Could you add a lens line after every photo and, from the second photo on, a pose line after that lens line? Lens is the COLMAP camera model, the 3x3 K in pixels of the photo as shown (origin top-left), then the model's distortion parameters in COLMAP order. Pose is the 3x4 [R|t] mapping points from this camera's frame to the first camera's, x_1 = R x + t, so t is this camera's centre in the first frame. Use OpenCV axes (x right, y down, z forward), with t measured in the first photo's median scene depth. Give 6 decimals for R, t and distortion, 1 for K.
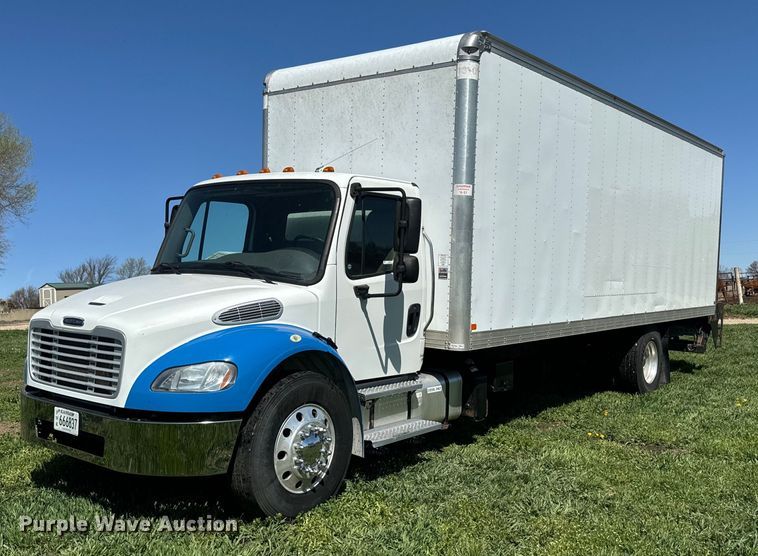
lens RADIAL K [[770.2, 0, 417.0], [0, 770.2, 275.8], [0, 0, 1]] dist [-0.023204, 0.000000]
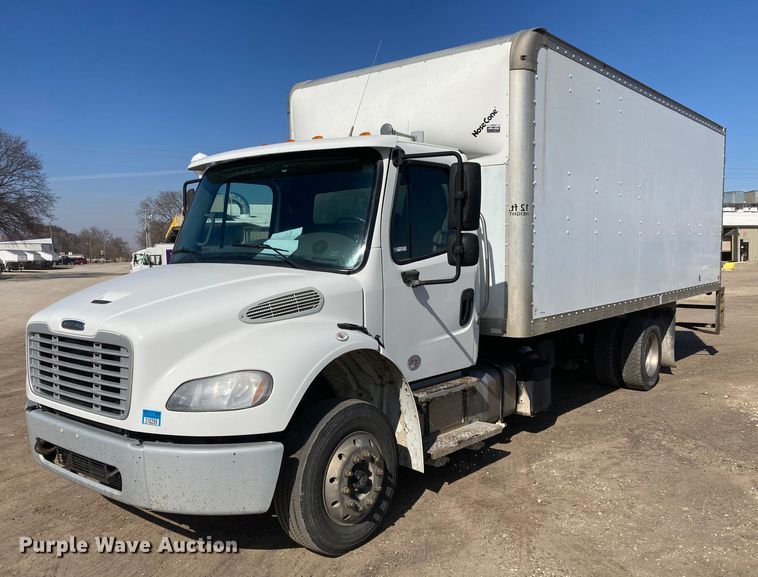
lens RADIAL K [[685.5, 0, 407.6], [0, 685.5, 297.9], [0, 0, 1]] dist [-0.068560, 0.006645]
pose [[0.999383, -0.031351, -0.015835, -0.070090], [0.032125, 0.998169, 0.051246, 0.004402], [0.014199, -0.051723, 0.998560, 0.263940]]
